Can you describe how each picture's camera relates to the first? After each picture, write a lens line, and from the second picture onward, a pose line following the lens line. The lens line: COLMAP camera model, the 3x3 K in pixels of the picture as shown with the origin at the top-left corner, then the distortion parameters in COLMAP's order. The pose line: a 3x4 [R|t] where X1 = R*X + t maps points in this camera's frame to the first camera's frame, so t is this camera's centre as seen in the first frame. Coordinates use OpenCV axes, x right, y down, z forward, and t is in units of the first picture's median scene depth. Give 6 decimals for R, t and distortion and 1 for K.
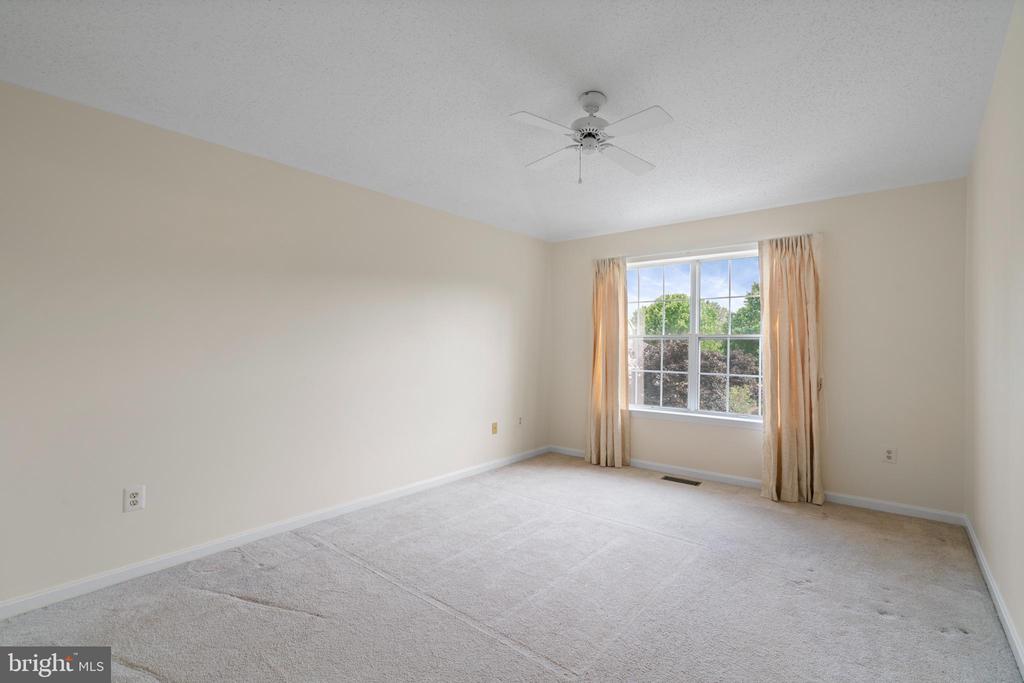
lens RADIAL K [[457.7, 0, 511.0], [0, 457.7, 348.4], [0, 0, 1]] dist [-0.008151, 0.000423]
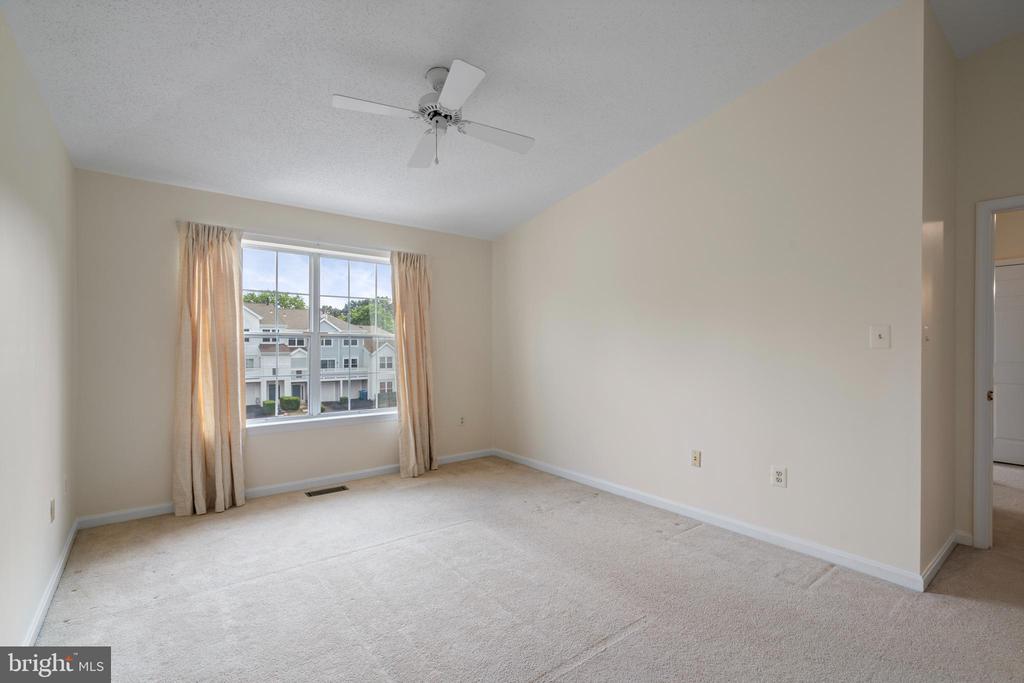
lens RADIAL K [[461.7, 0, 509.4], [0, 461.7, 346.8], [0, 0, 1]] dist [-0.011734, 0.007677]
pose [[0.223224, -0.007779, 0.974736, -0.488669], [0.007166, 0.999954, 0.006339, -0.006138], [-0.974741, 0.005570, 0.223269, 0.465621]]
